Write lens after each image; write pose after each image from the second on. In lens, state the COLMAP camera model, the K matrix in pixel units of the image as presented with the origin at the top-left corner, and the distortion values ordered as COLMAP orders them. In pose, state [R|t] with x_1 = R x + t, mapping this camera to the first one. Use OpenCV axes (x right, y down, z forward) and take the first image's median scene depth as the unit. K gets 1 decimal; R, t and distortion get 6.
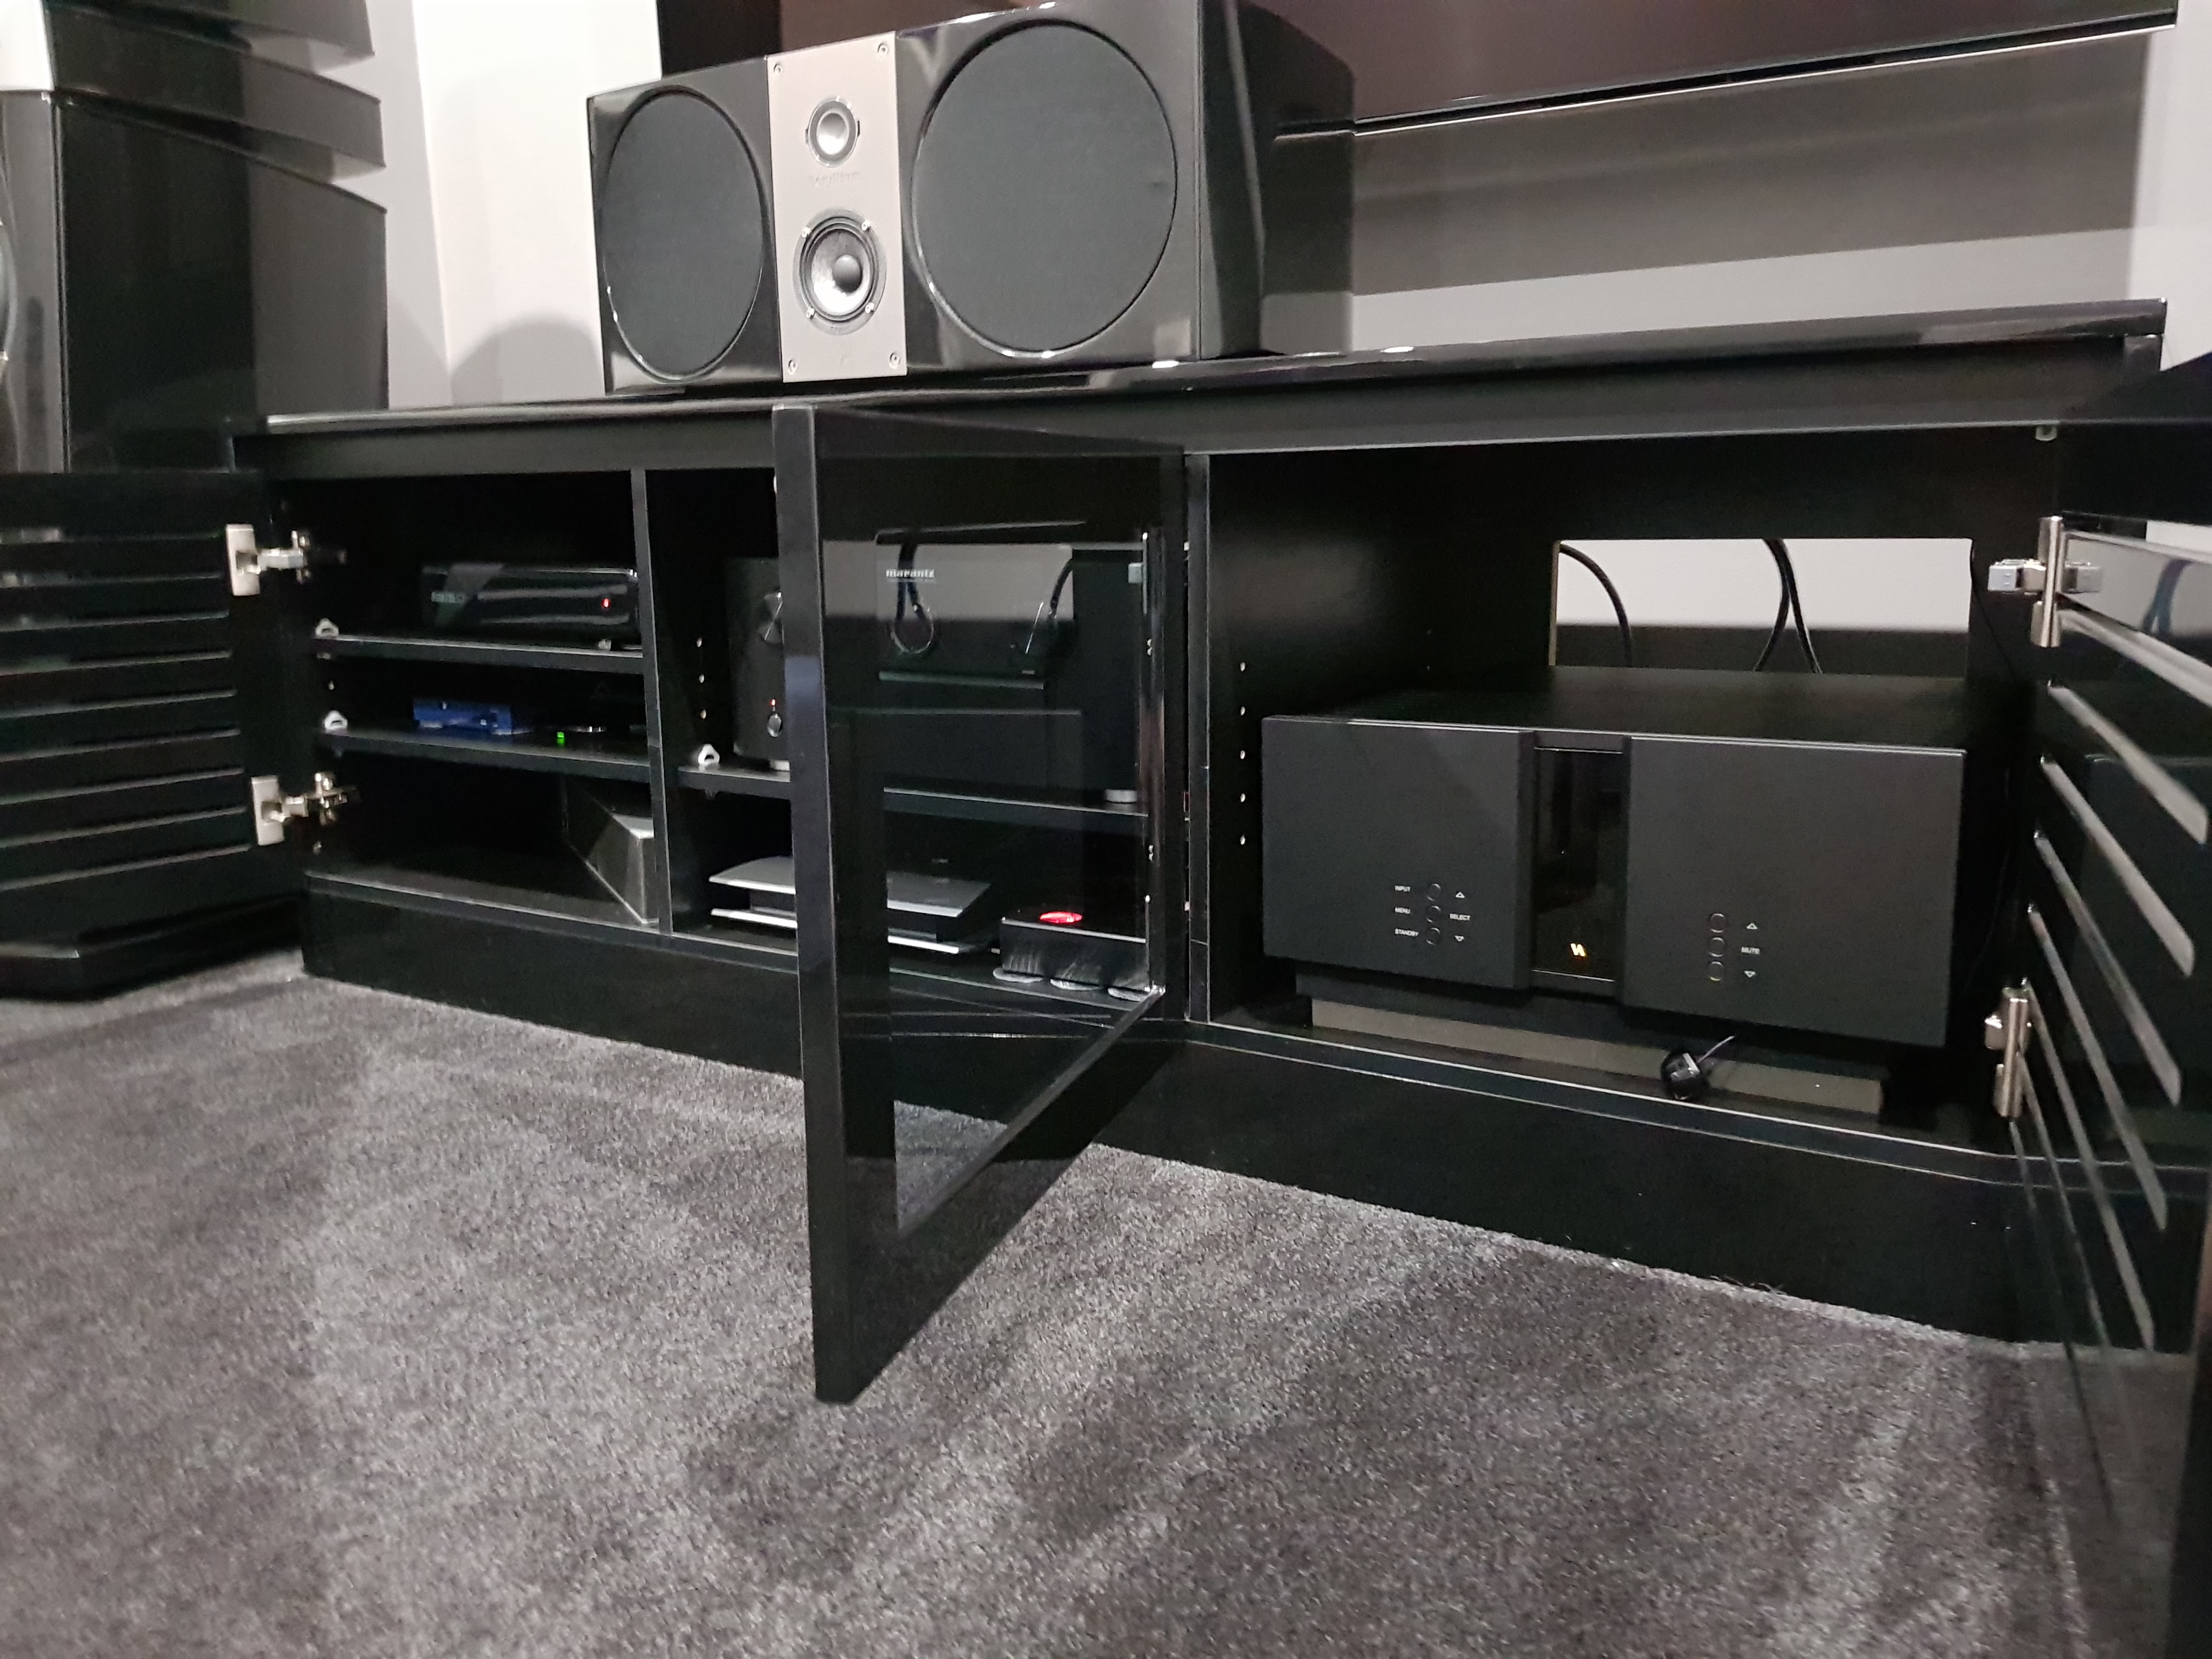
lens RADIAL K [[1751.6, 0, 1094.3], [0, 1751.6, 798.2], [0, 0, 1]] dist [-0.000917, -0.007523]
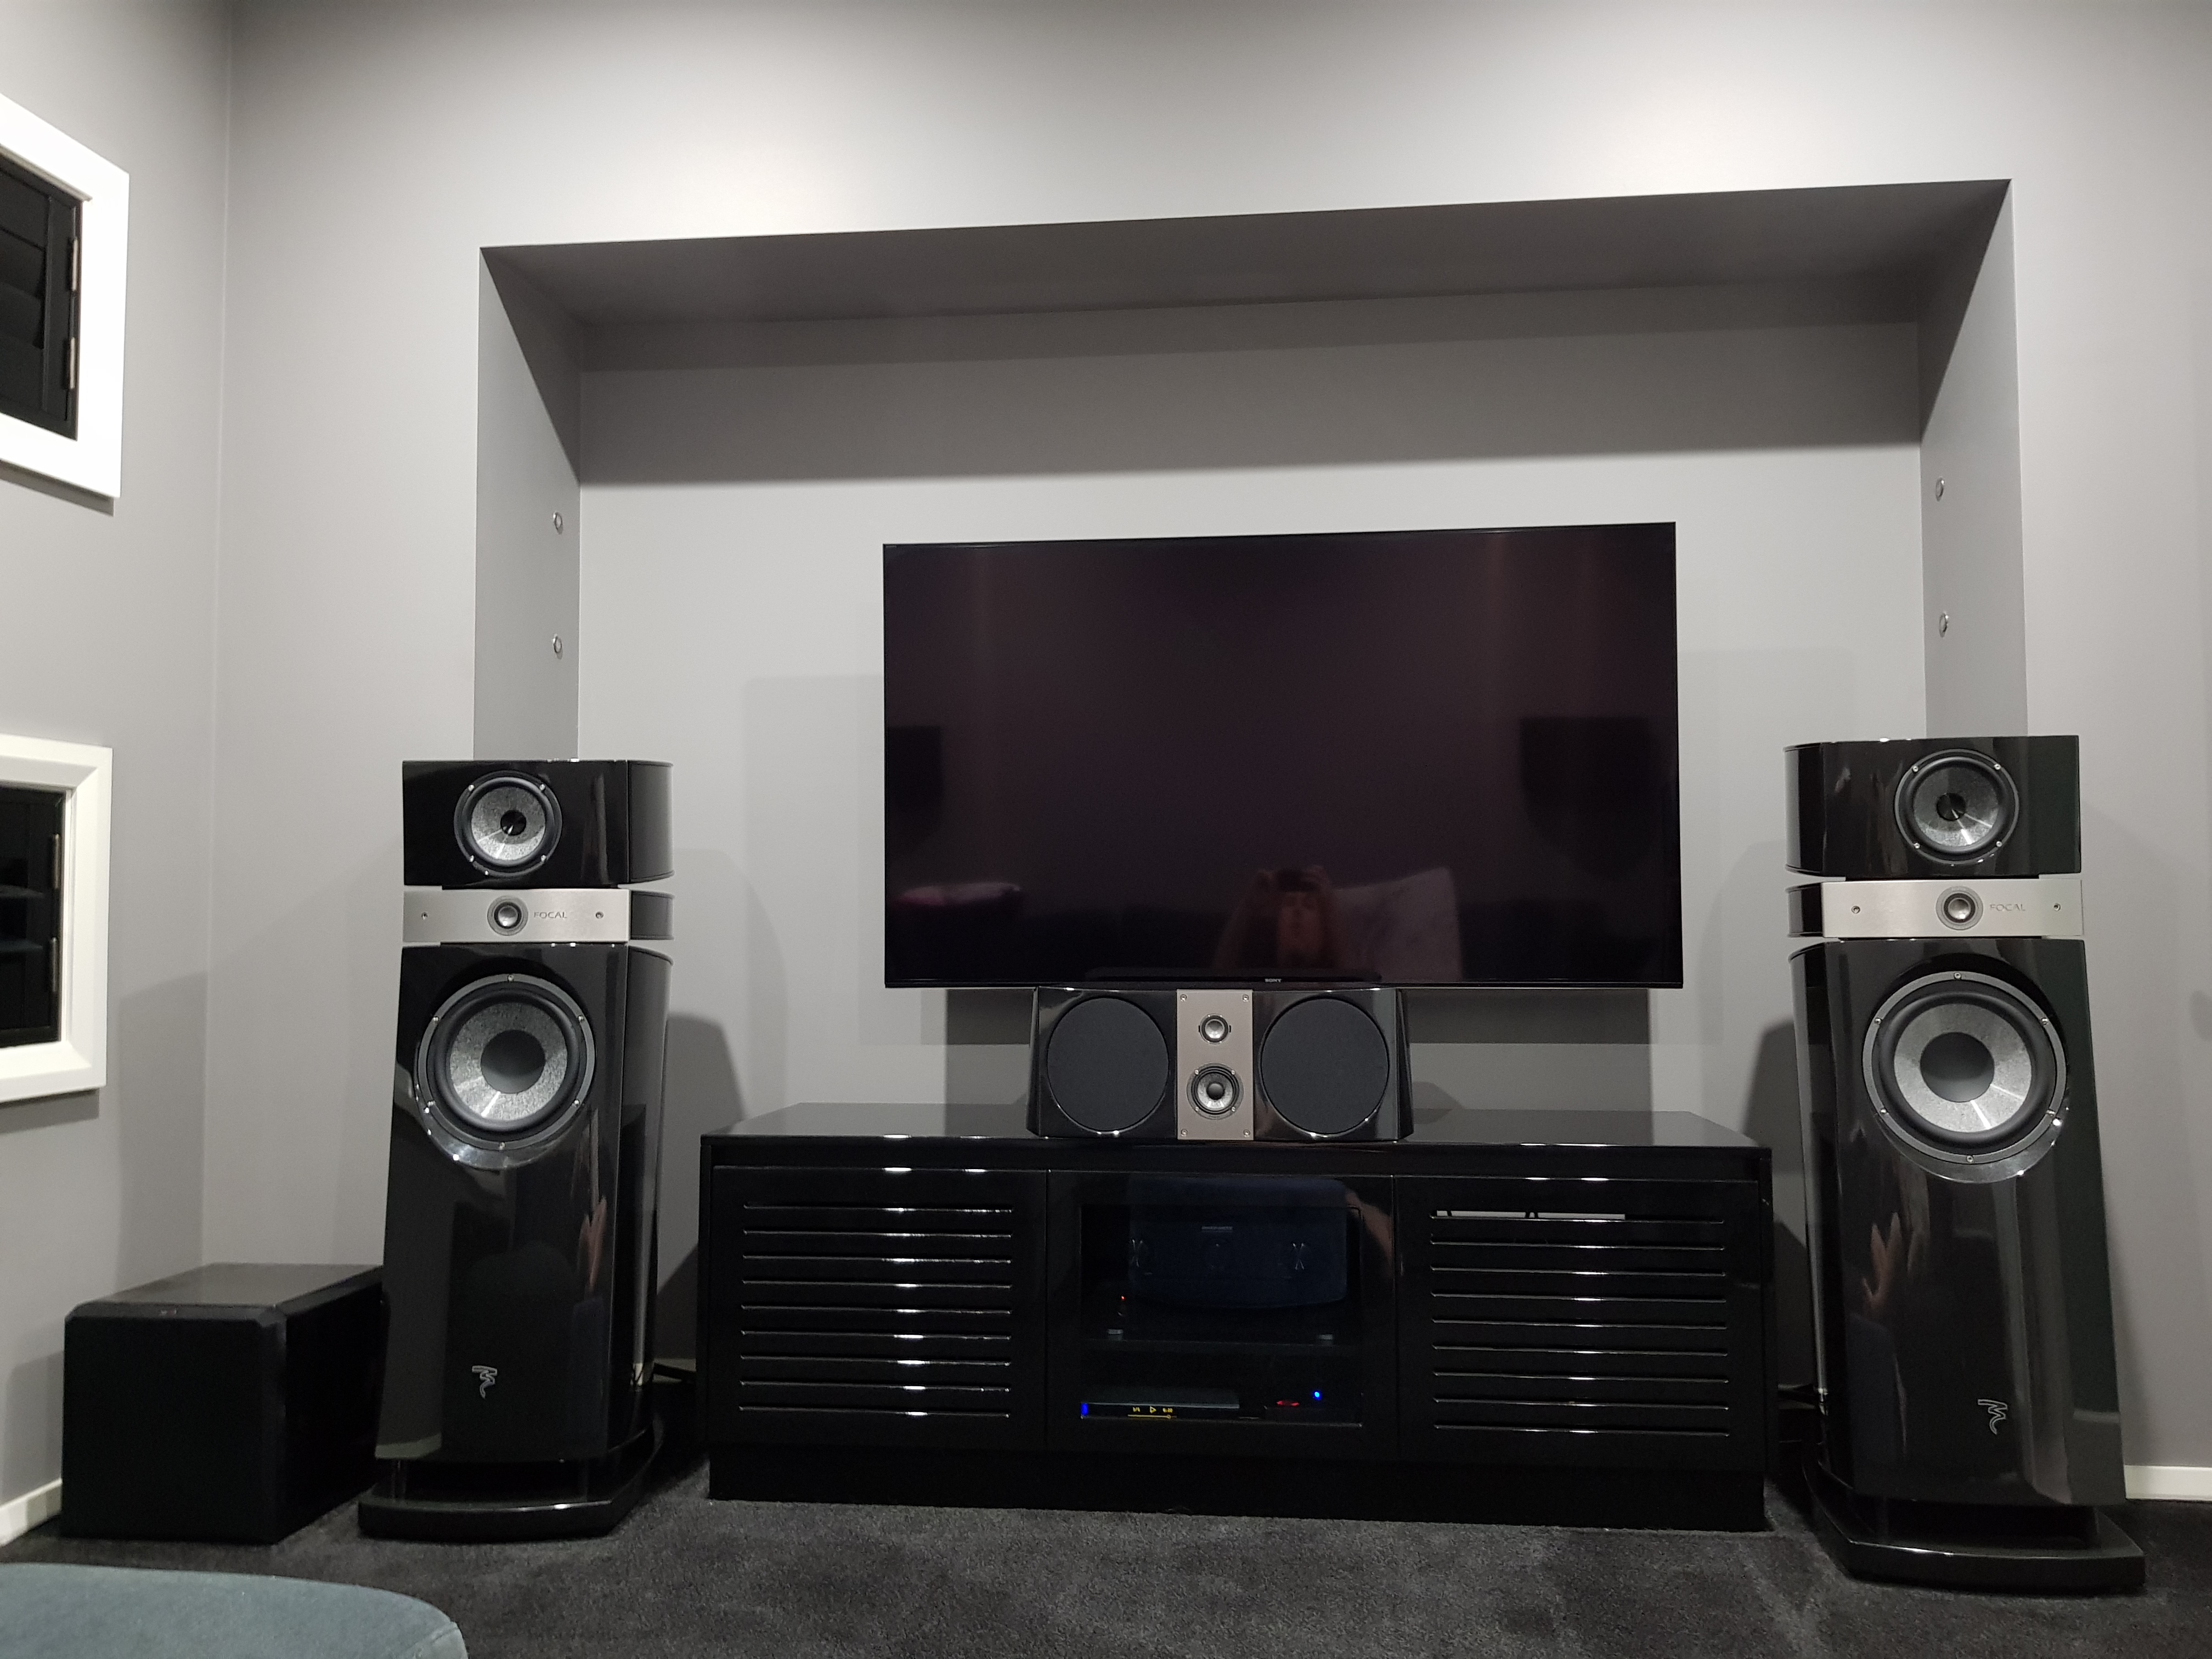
lens RADIAL K [[1726.4, 0, 1185.1], [0, 1726.4, 825.5], [0, 0, 1]] dist [0.003918, 0.001575]
pose [[0.894380, 0.040597, 0.445462, -1.208745], [0.065333, 0.973337, -0.219877, -0.172325], [-0.442511, 0.225757, 0.867881, -0.923735]]
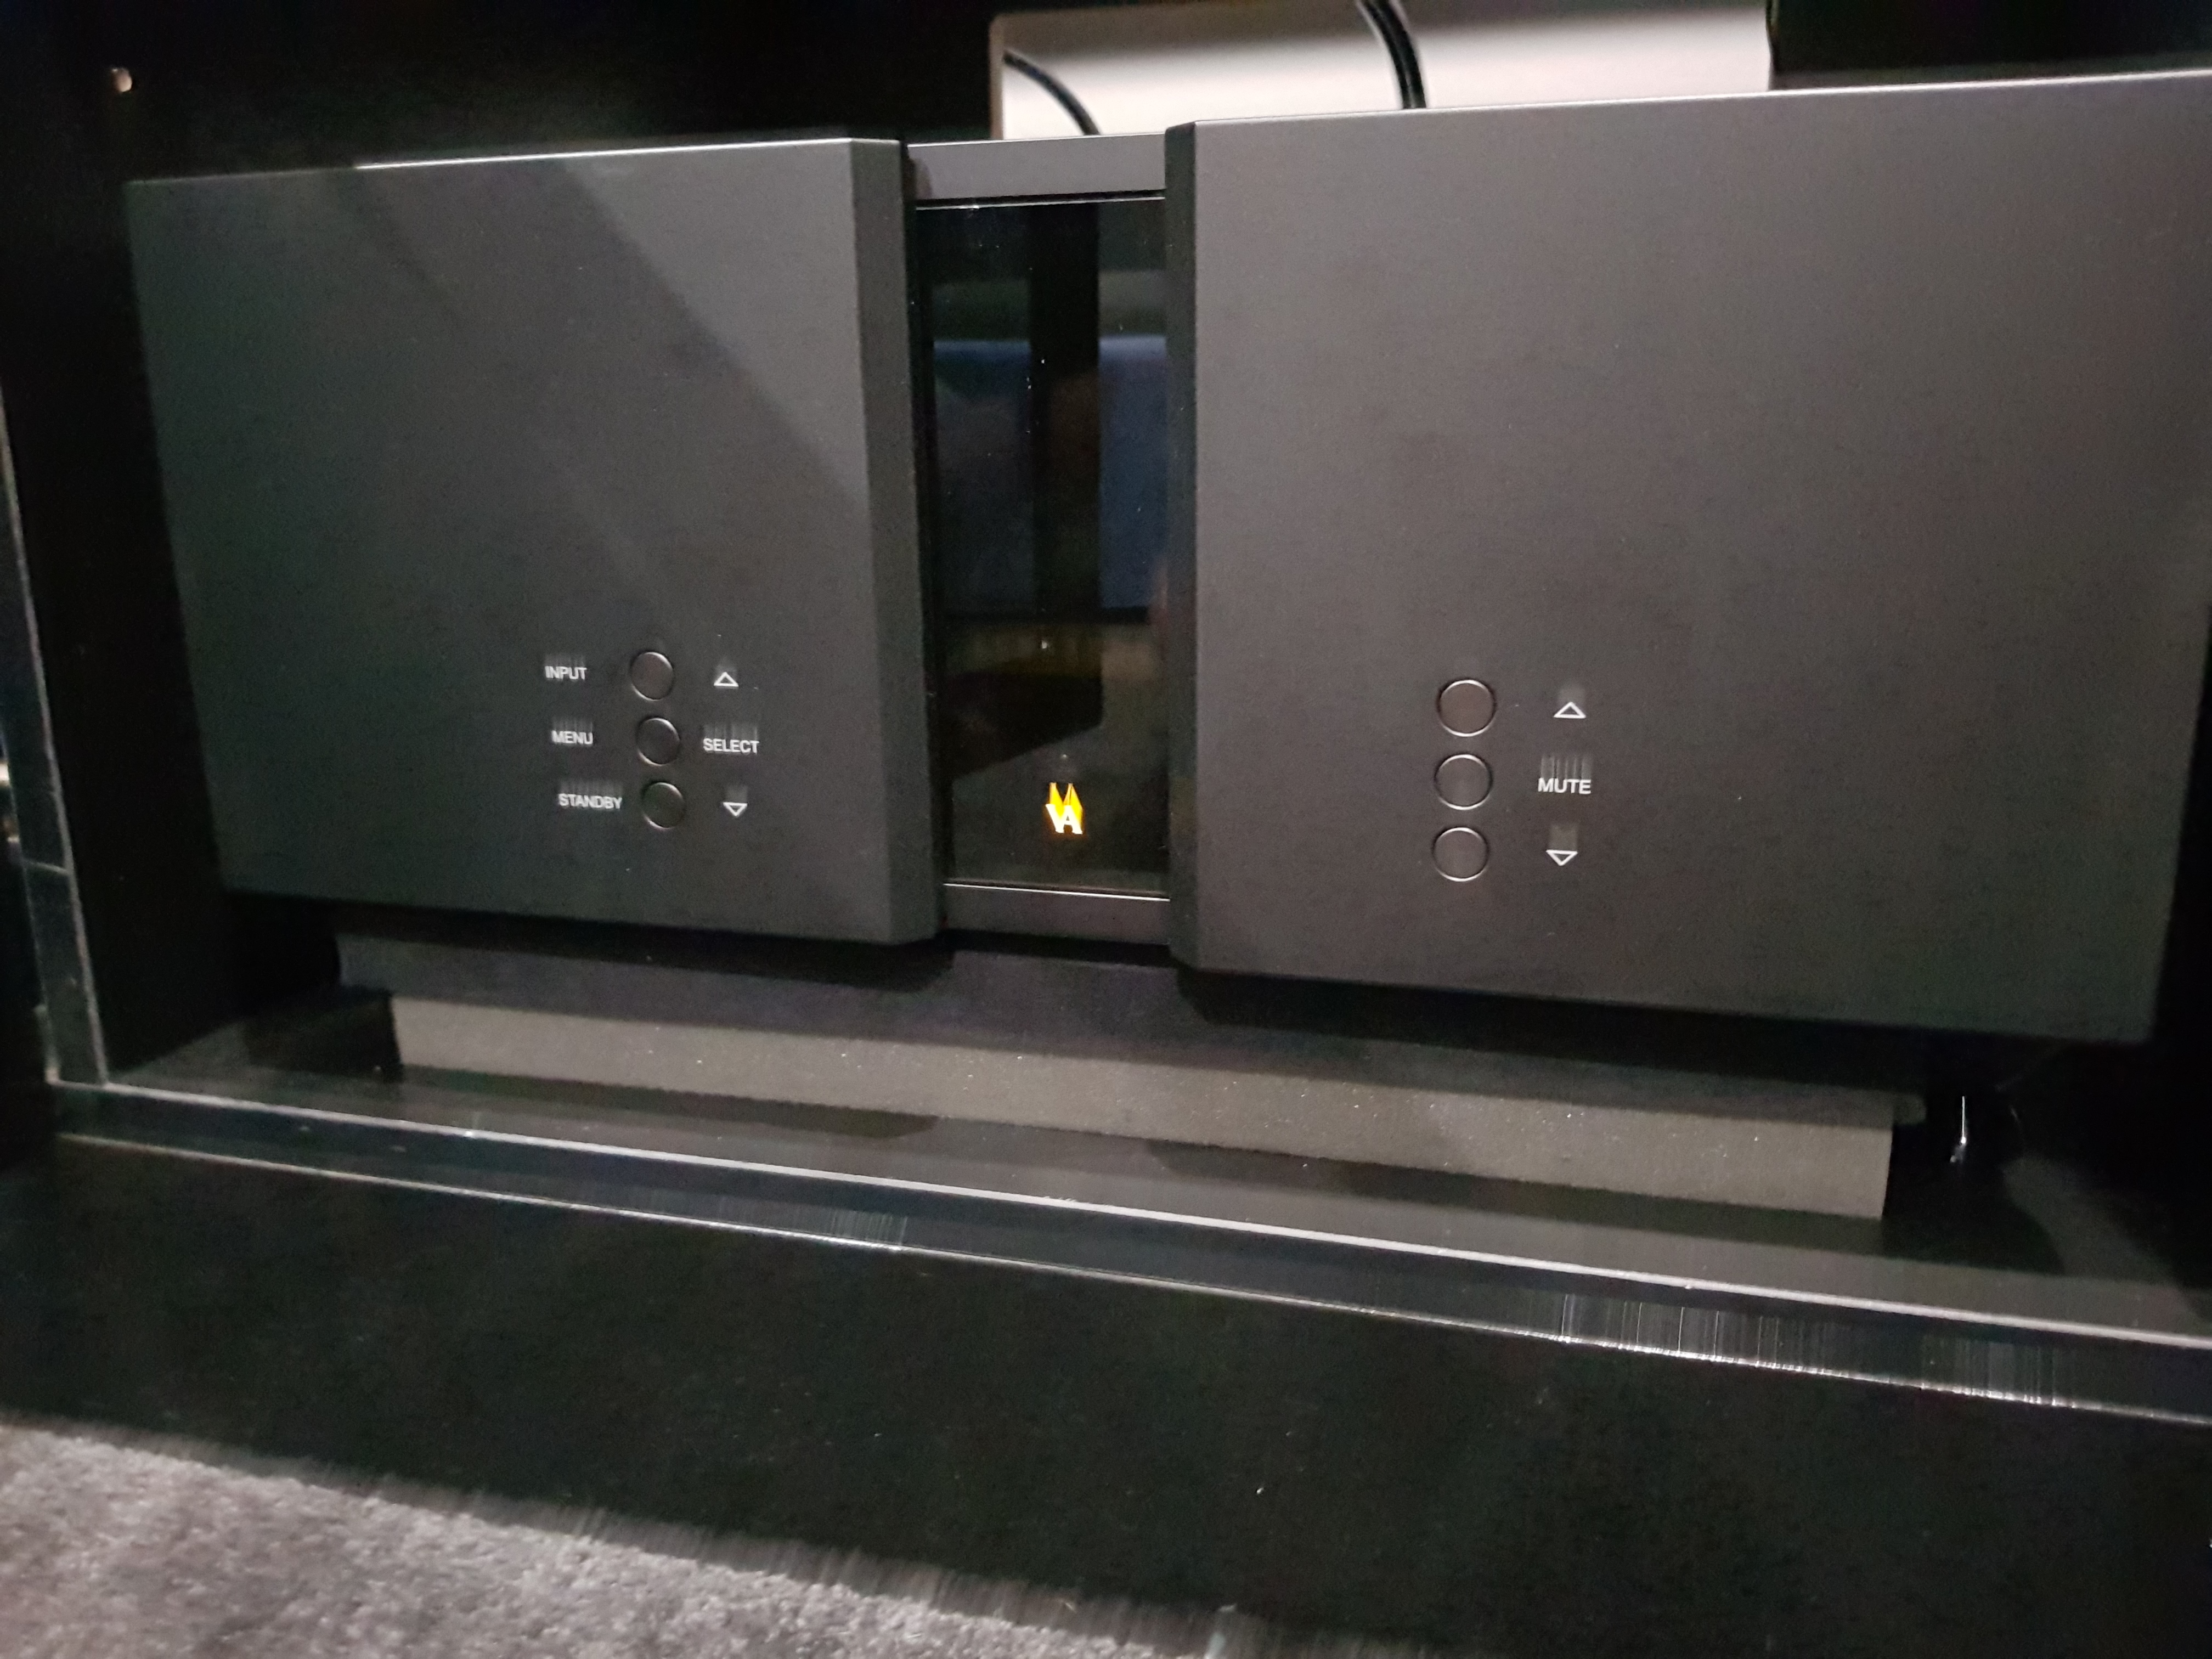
lens RADIAL K [[1712.1, 0, 1106.0], [0, 1712.1, 829.5], [0, 0, 1]] dist [0.020158, 0.000850]
pose [[0.957635, -0.059016, 0.281874, 0.175541], [0.039777, 0.996502, 0.073499, 0.060038], [-0.285225, -0.059173, 0.956632, 0.629120]]
